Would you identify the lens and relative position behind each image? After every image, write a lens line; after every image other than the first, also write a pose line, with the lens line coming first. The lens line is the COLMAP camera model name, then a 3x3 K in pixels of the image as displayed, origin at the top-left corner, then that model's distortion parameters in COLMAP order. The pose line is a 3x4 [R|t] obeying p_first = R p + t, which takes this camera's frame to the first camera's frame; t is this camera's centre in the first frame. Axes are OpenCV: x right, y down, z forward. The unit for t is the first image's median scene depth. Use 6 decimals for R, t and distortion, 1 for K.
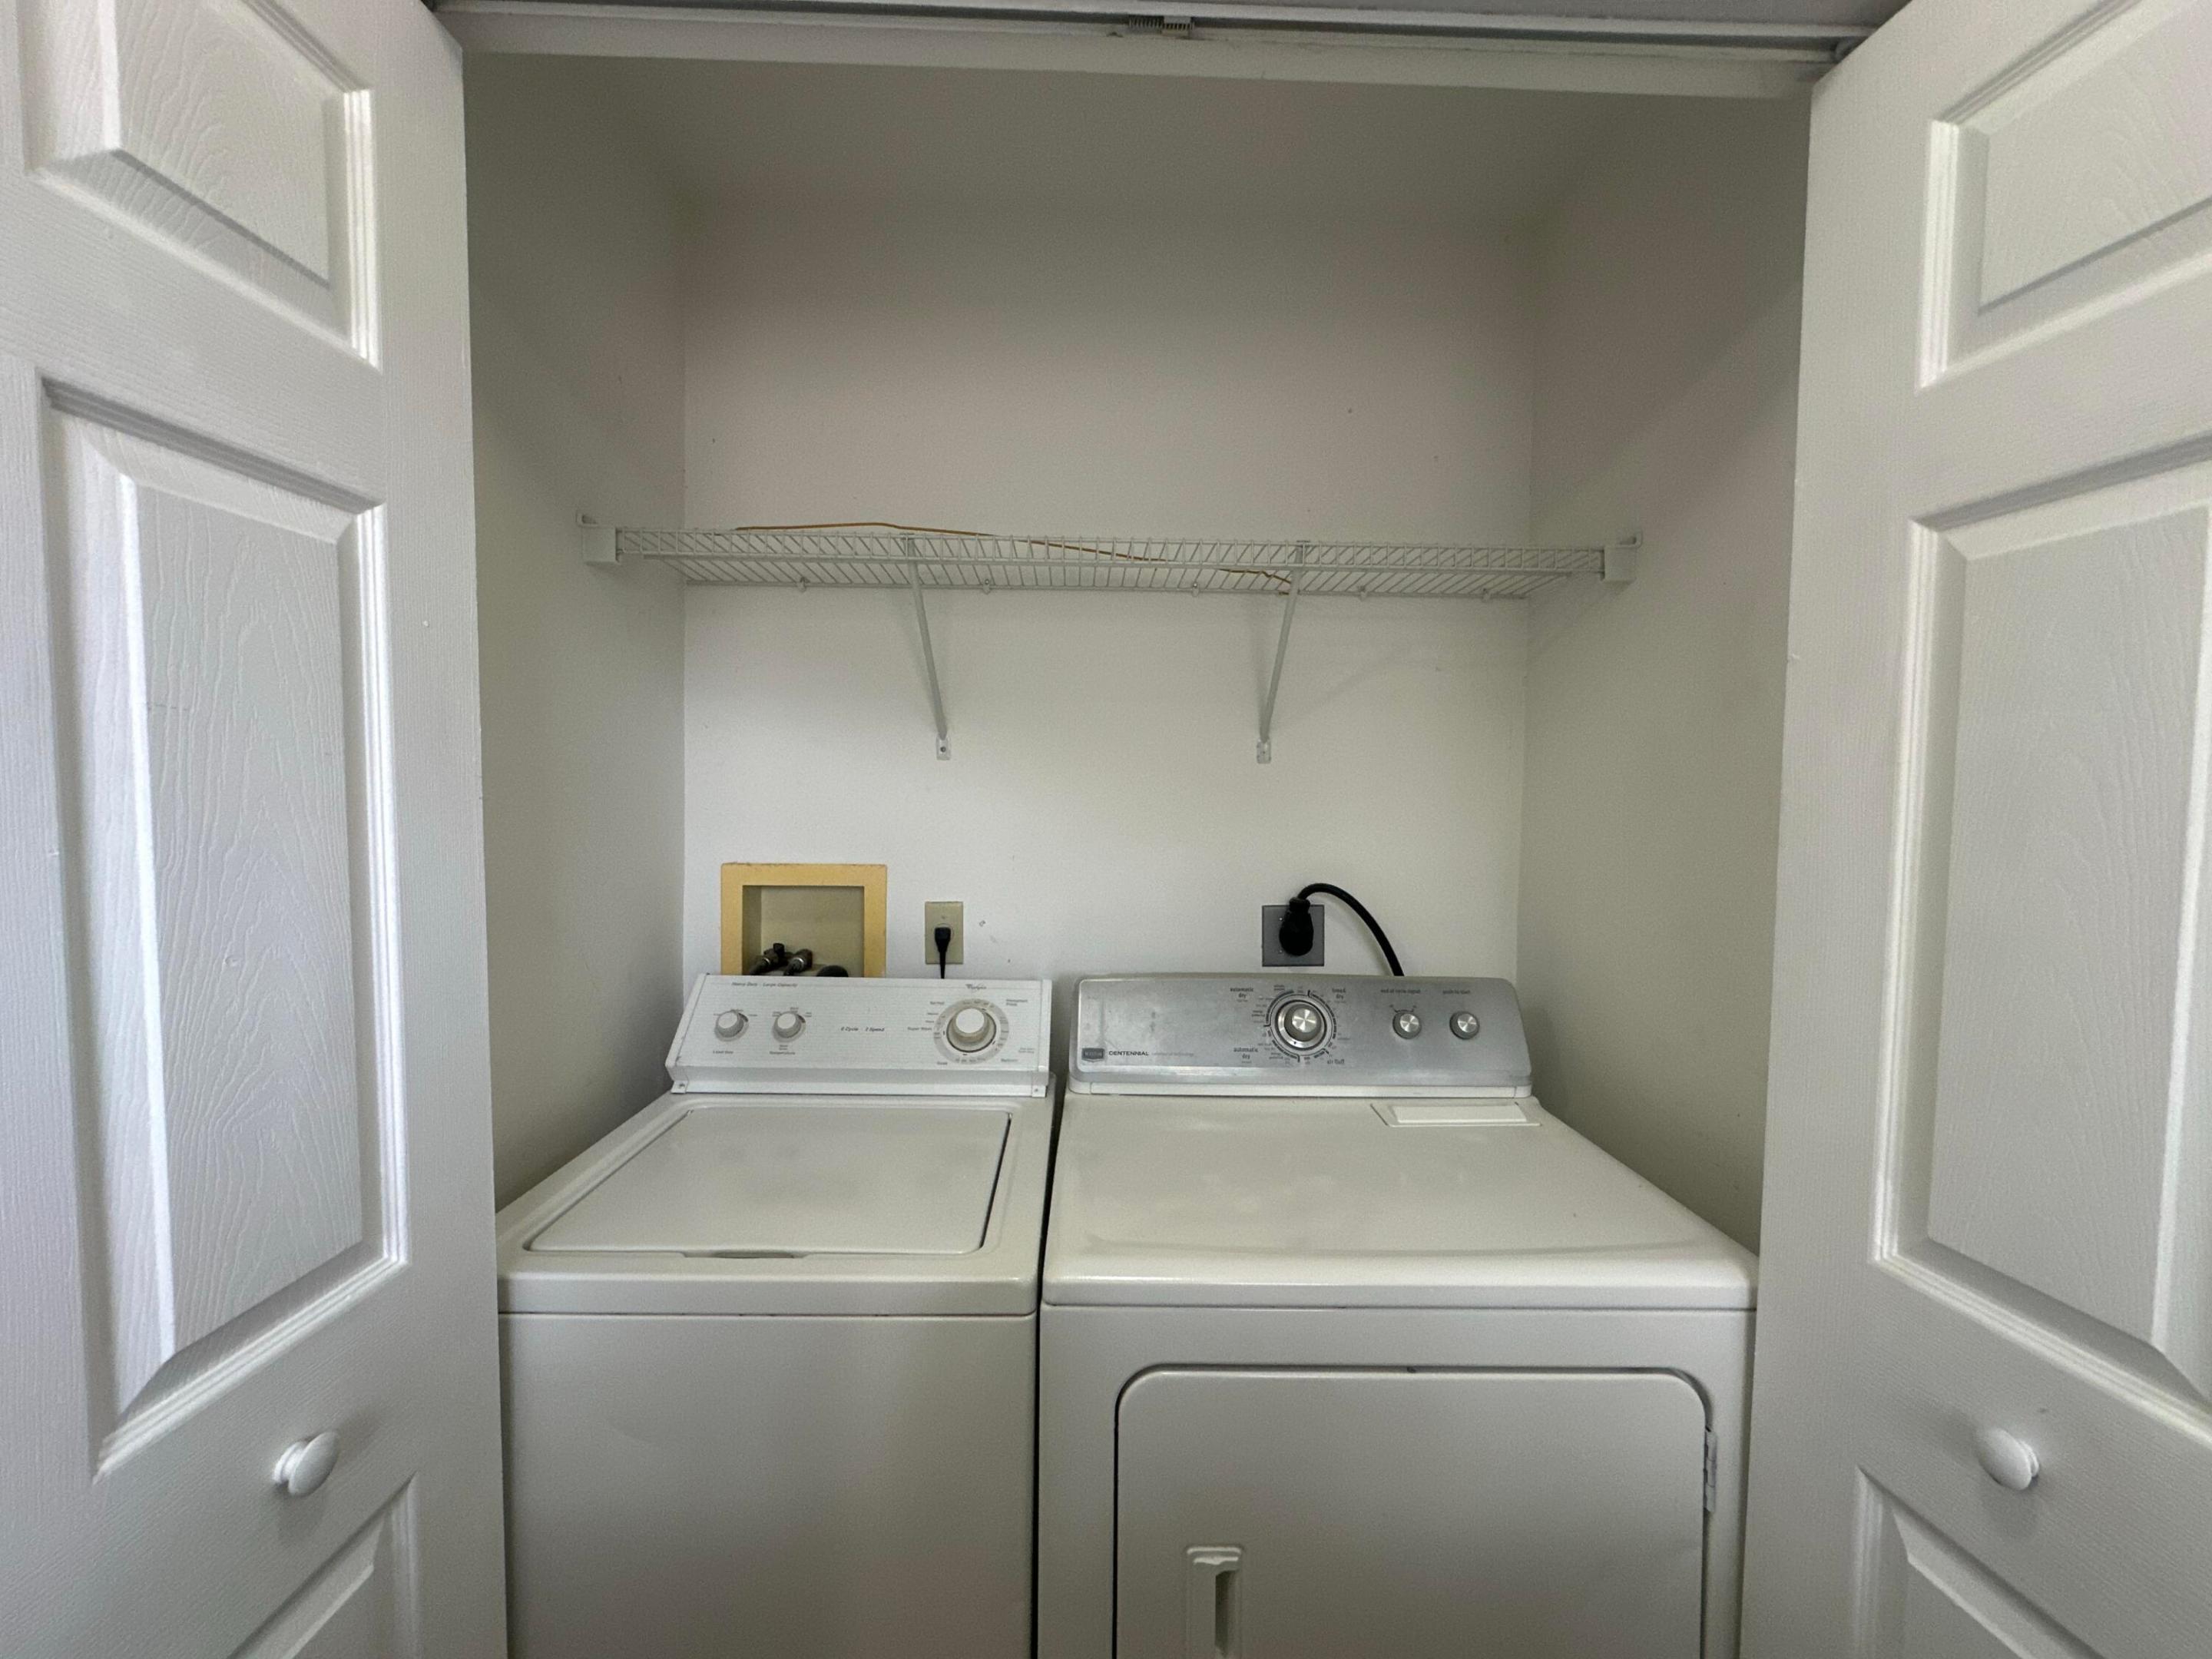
lens RADIAL K [[881.3, 0, 1104.3], [0, 881.3, 829.0], [0, 0, 1]] dist [-0.006608, -0.000131]
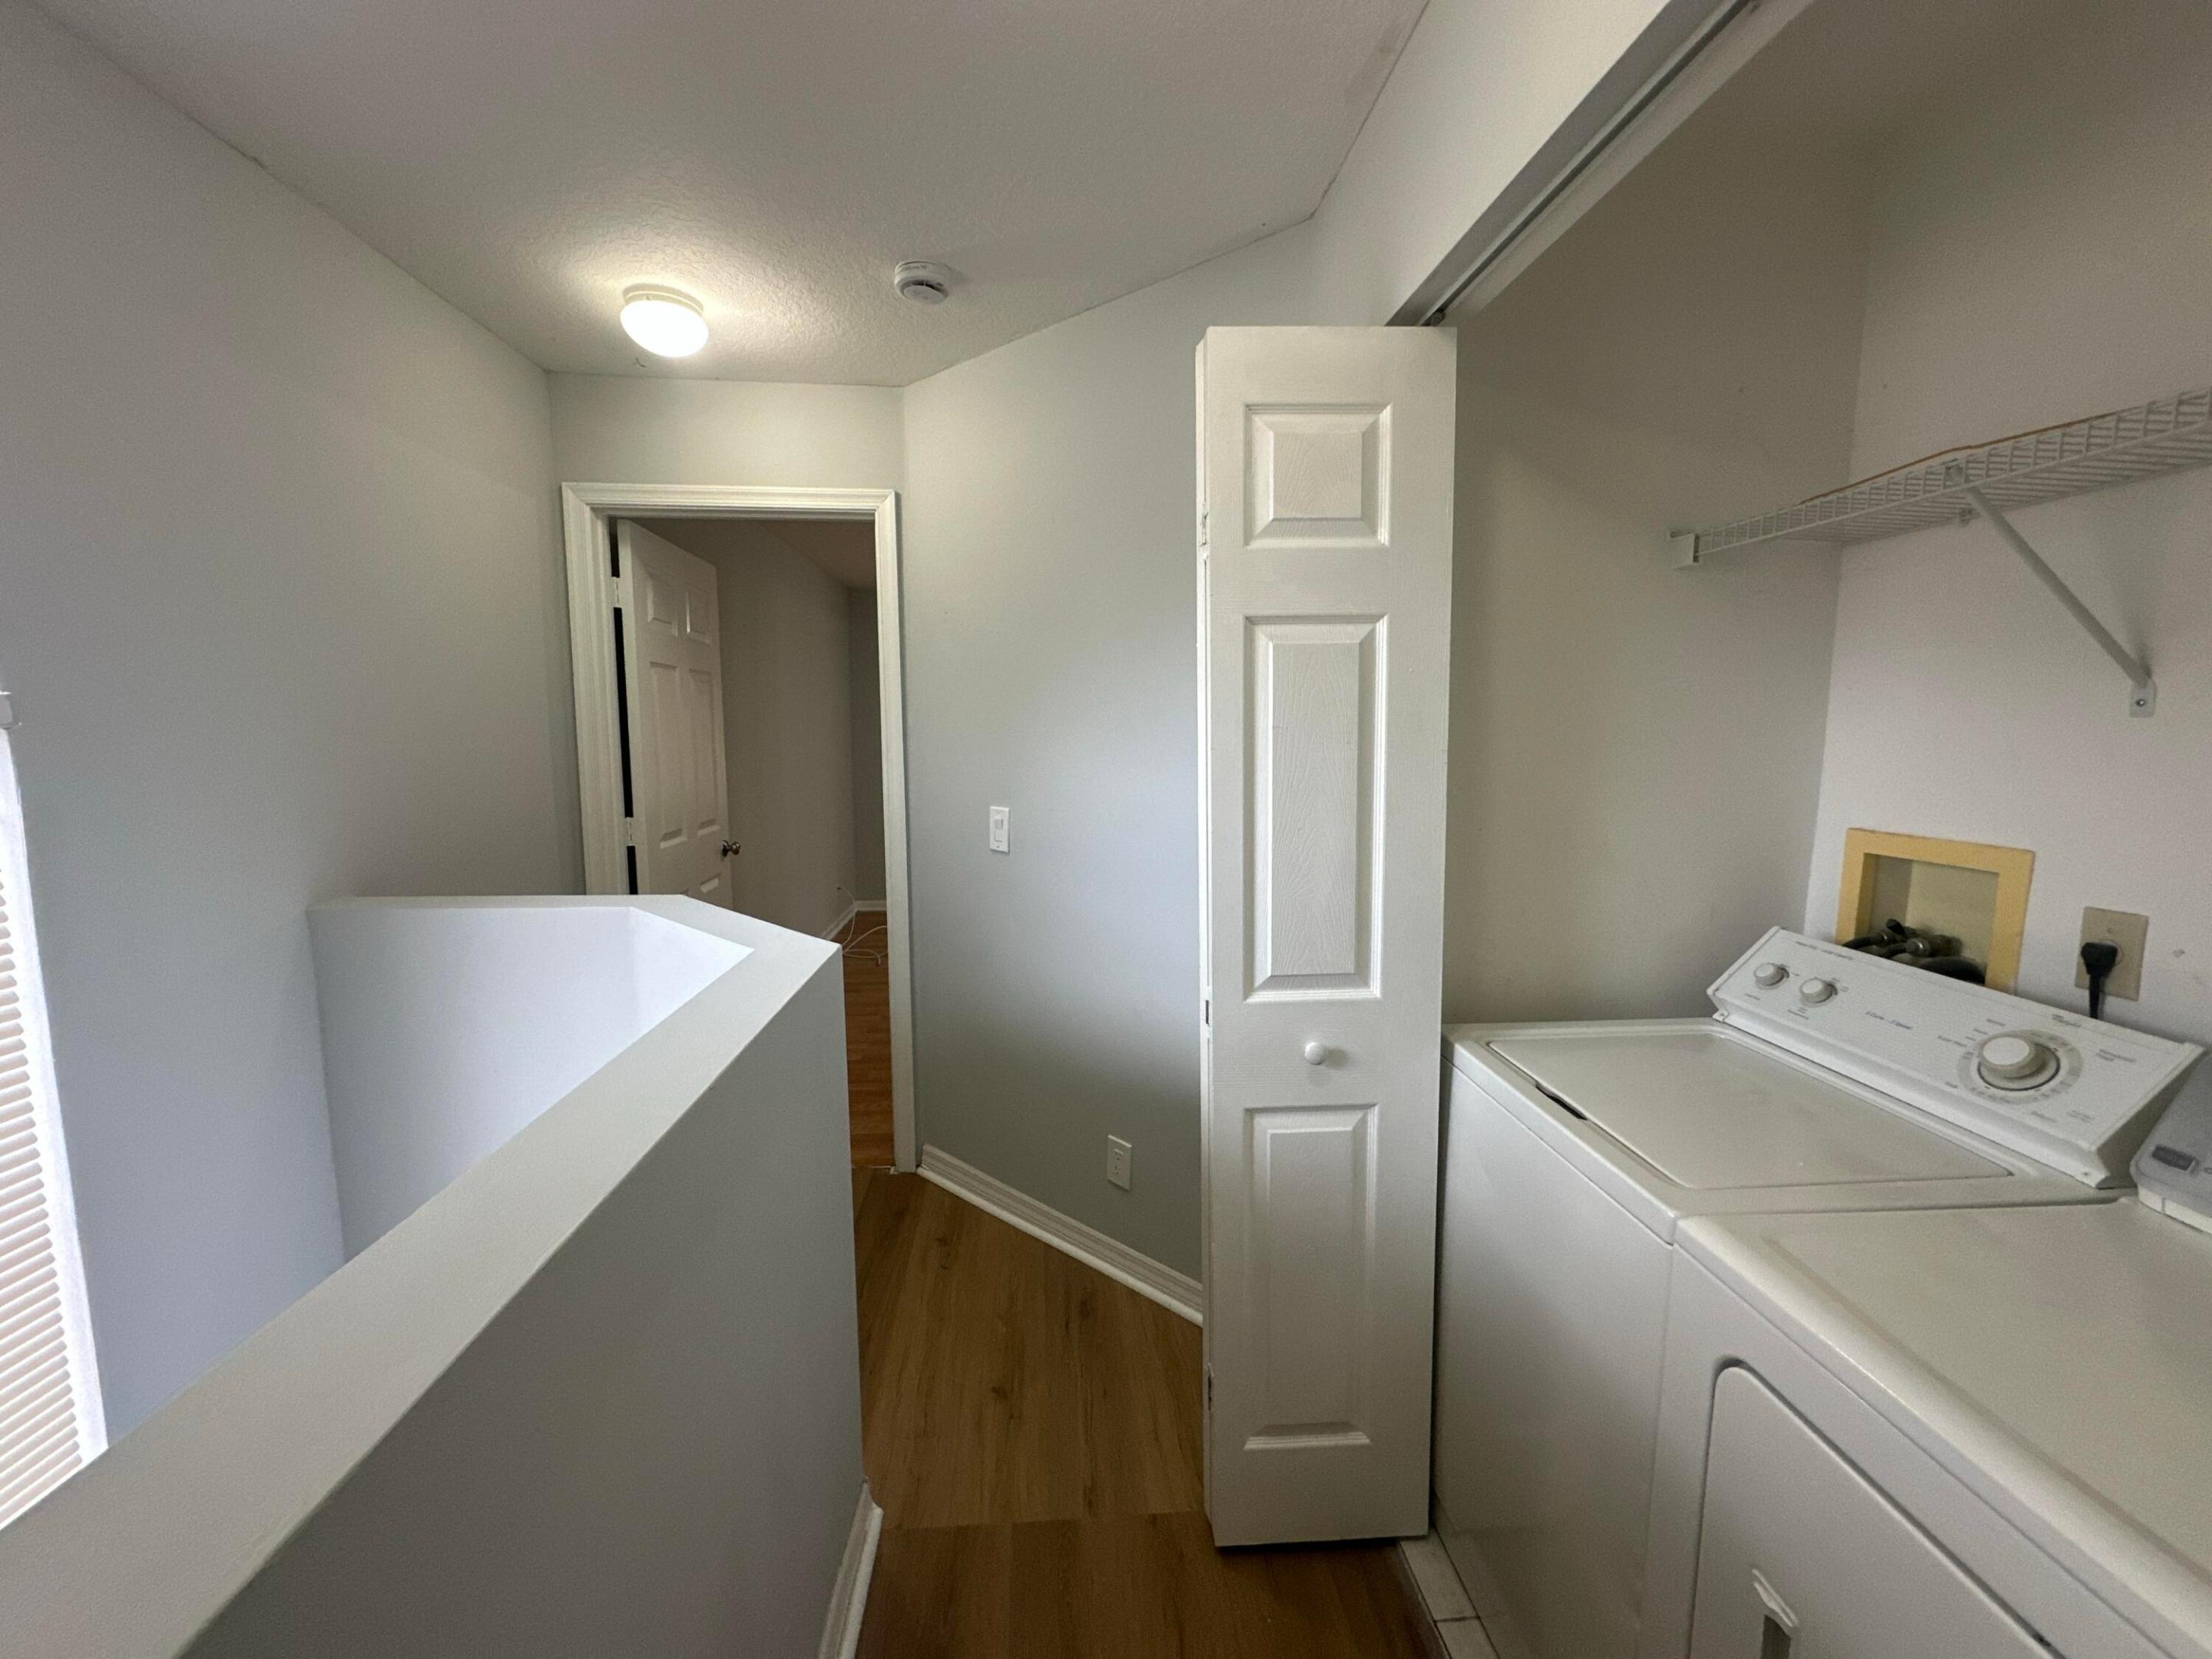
lens RADIAL K [[881.3, 0, 1104.3], [0, 881.3, 829.0], [0, 0, 1]] dist [-0.006608, -0.000131]
pose [[0.047843, 0.103601, -0.993468, 0.590848], [-0.038082, 0.994073, 0.101830, -0.033484], [0.998129, 0.032961, 0.051505, 0.136971]]
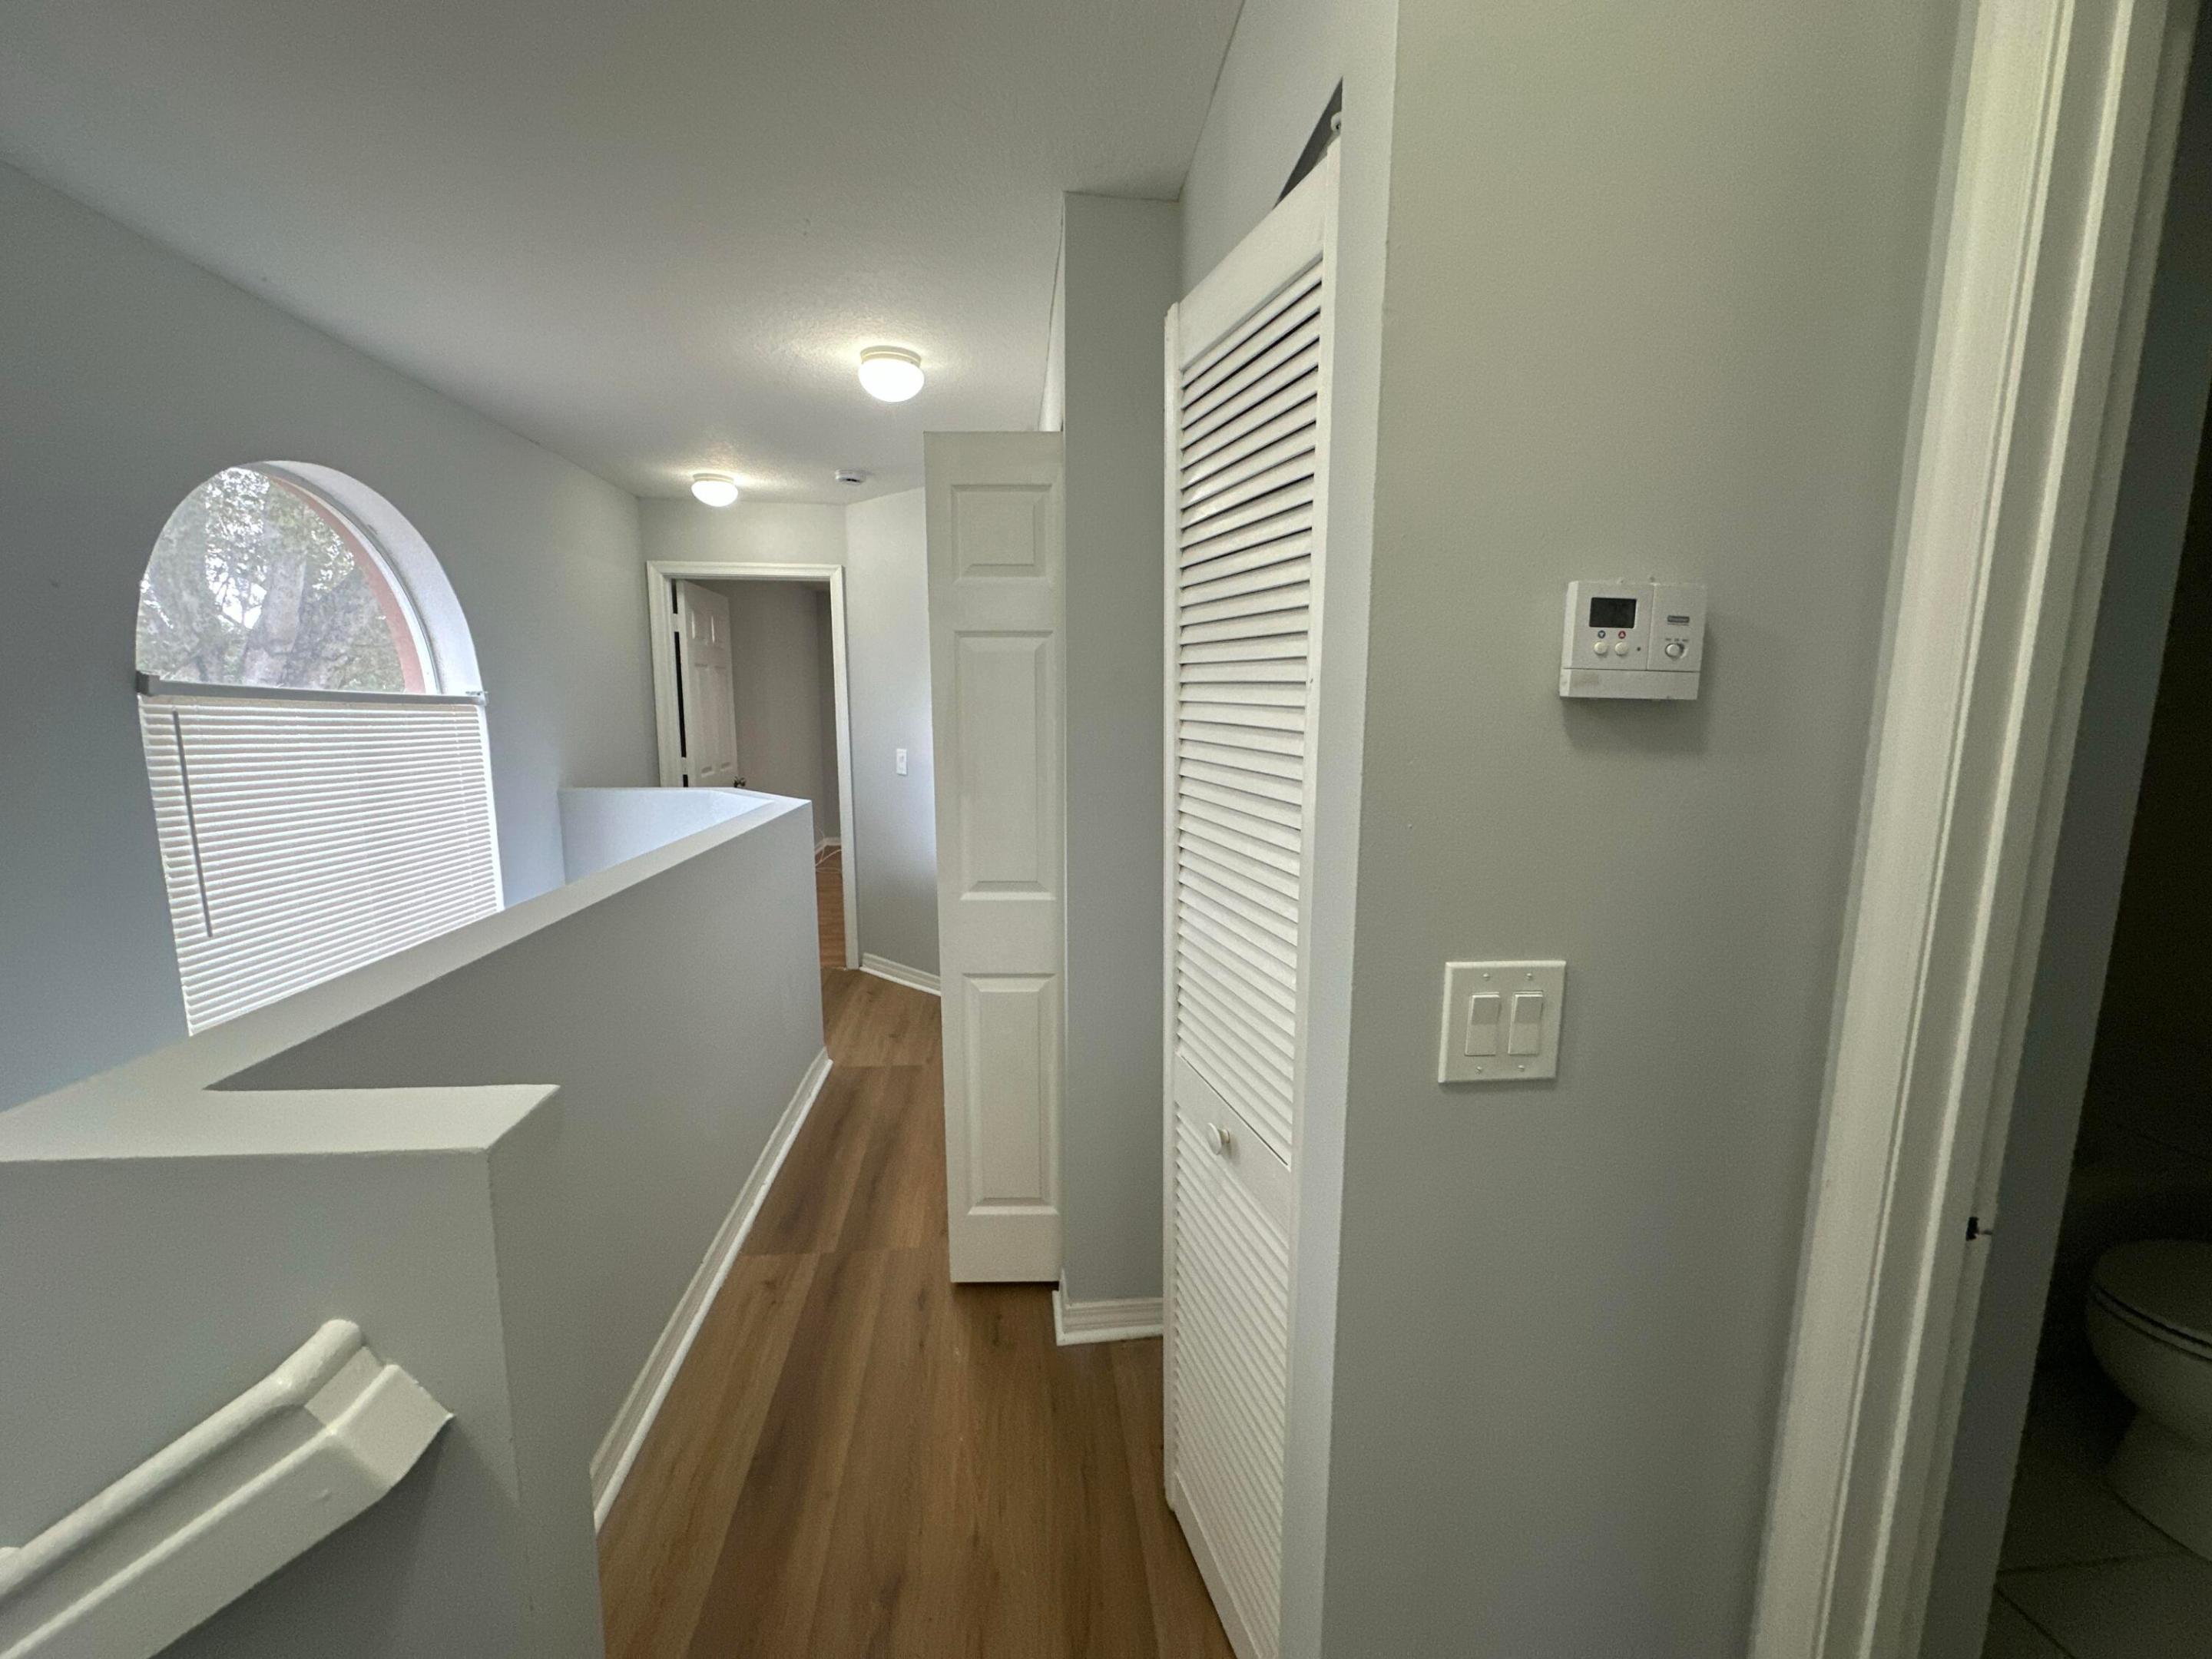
lens RADIAL K [[874.4, 0, 1078.8], [0, 874.4, 828.8], [0, 0, 1]] dist [0.029309, -0.000007]
pose [[0.050718, 0.135019, -0.989544, 1.355466], [-0.039352, 0.990320, 0.133108, -0.042571], [0.997937, 0.032189, 0.055540, 0.326842]]
